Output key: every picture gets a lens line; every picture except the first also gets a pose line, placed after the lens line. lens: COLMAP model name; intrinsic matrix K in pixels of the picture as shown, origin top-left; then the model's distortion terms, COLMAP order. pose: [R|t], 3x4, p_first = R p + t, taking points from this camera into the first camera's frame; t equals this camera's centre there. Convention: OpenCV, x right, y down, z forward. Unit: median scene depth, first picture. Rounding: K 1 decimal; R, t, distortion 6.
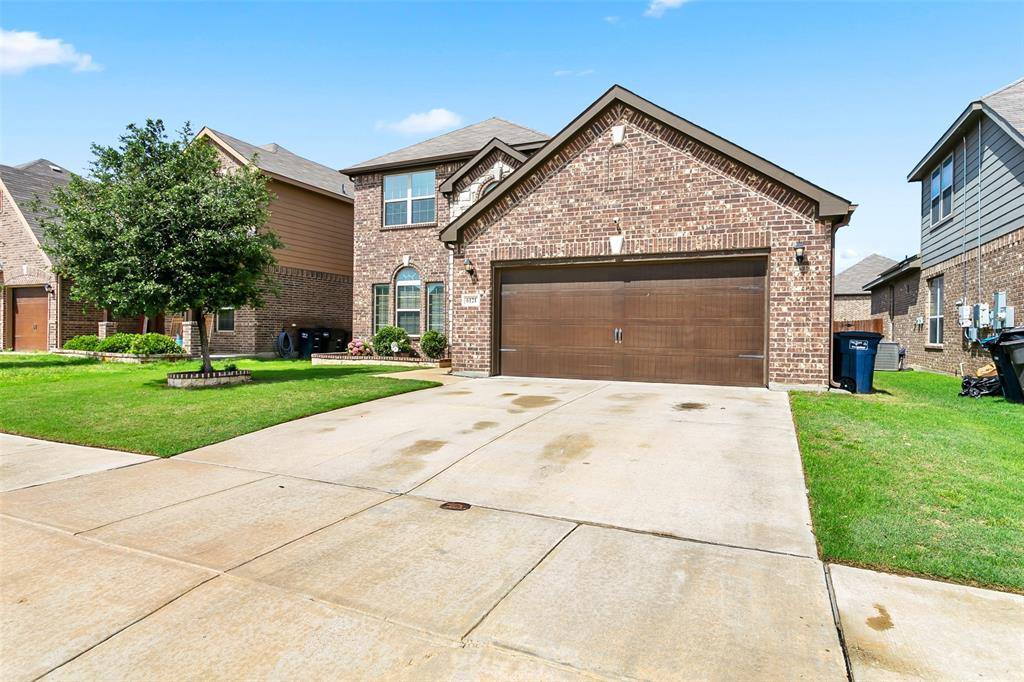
lens RADIAL K [[578.8, 0, 509.6], [0, 578.8, 339.1], [0, 0, 1]] dist [0.005825, 0.001016]
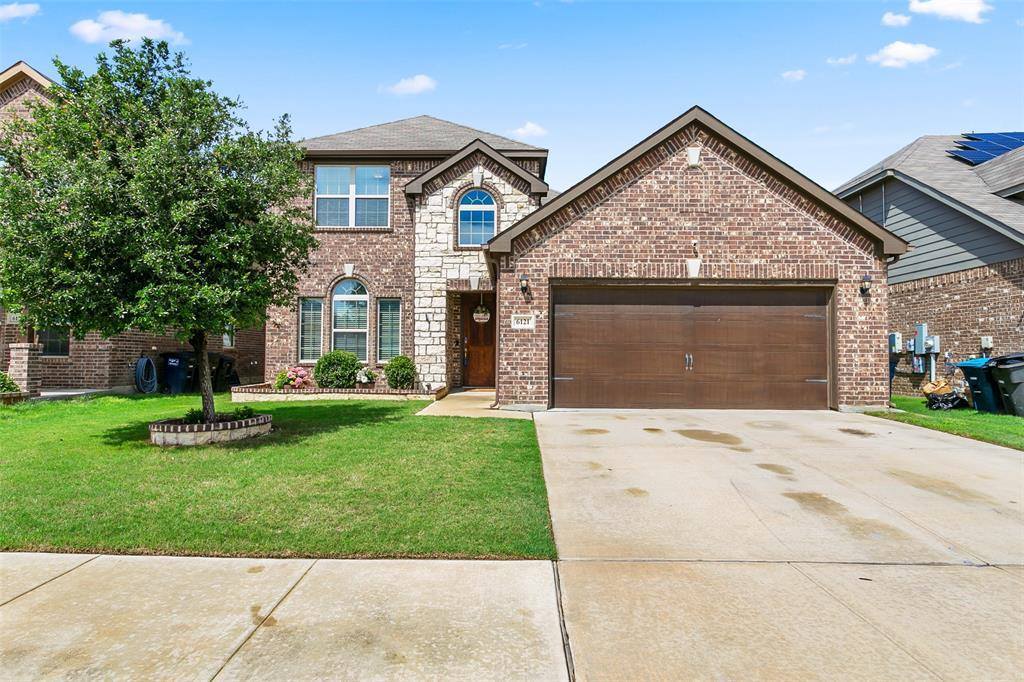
lens RADIAL K [[596.6, 0, 513.4], [0, 596.6, 338.5], [0, 0, 1]] dist [-0.003926, 0.002026]
pose [[0.911123, 0.008537, 0.412046, -0.489132], [0.006908, 0.999329, -0.035979, -0.010827], [-0.412076, 0.035628, 0.910453, 0.214800]]
